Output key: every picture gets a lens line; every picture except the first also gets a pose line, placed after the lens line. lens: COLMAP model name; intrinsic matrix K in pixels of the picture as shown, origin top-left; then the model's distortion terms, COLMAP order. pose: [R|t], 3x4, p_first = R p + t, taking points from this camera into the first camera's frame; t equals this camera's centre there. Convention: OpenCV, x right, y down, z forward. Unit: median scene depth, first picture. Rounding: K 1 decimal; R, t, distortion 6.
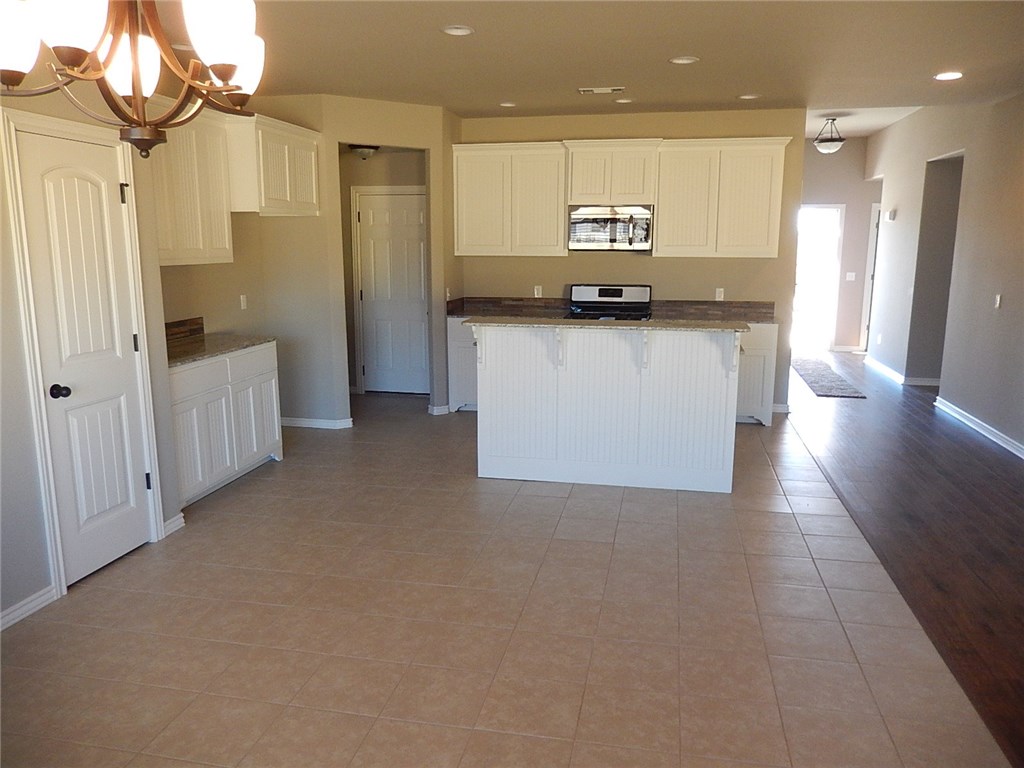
lens RADIAL K [[761.4, 0, 512.0], [0, 761.4, 384.0], [0, 0, 1]] dist [-0.012713, -0.003040]
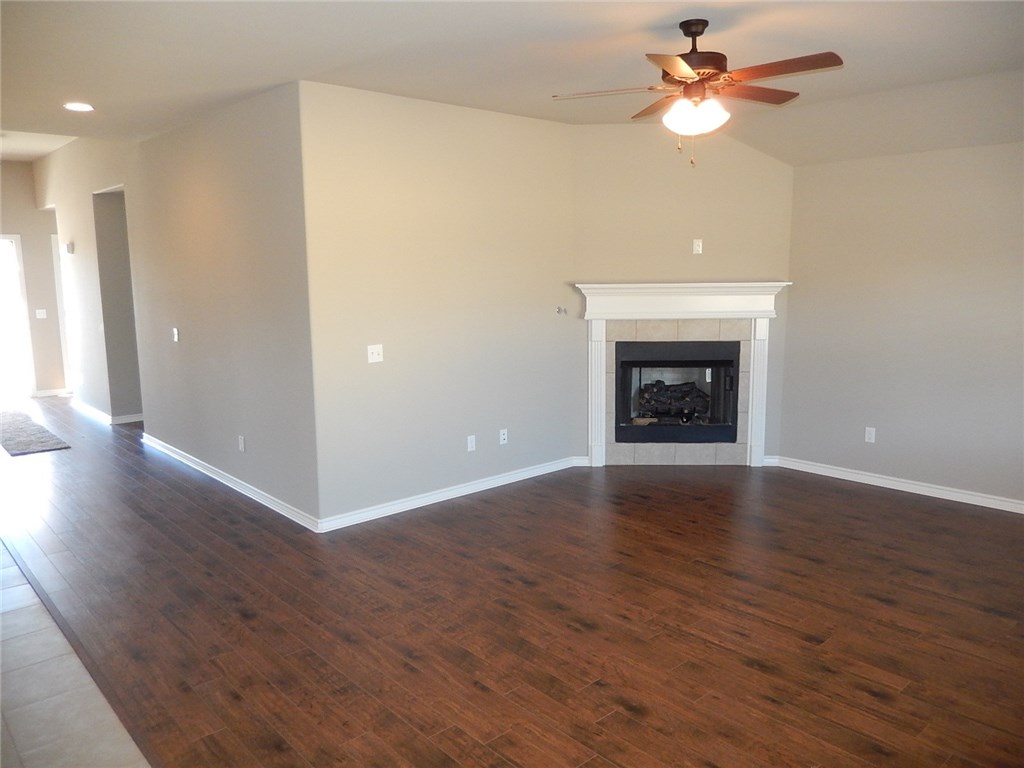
lens RADIAL K [[761.4, 0, 512.0], [0, 761.4, 384.0], [0, 0, 1]] dist [-0.012713, -0.003040]
pose [[0.592118, -0.132340, 0.794910, 0.075807], [0.159585, 0.986144, 0.045304, -0.015713], [-0.789892, 0.100030, 0.605033, 0.022587]]
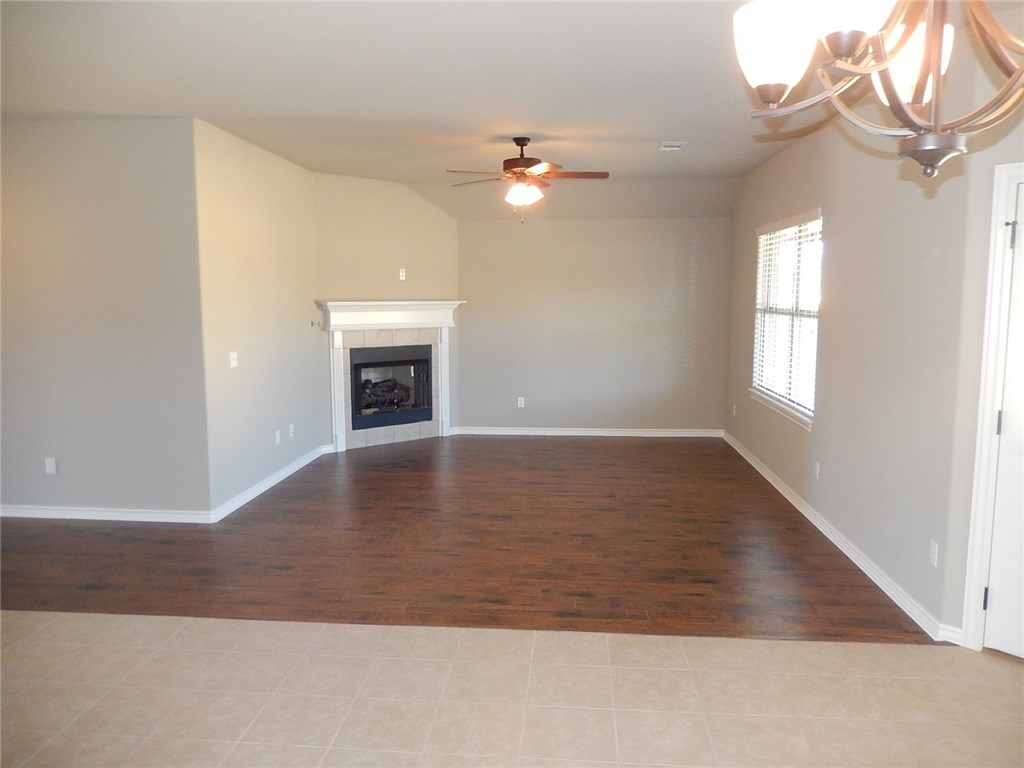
lens RADIAL K [[761.4, 0, 512.0], [0, 761.4, 384.0], [0, 0, 1]] dist [-0.012713, -0.003040]
pose [[-0.120189, -0.117795, 0.985738, -0.280604], [0.181042, 0.973684, 0.138429, -0.067403], [-0.976104, 0.195097, -0.095700, 0.360927]]
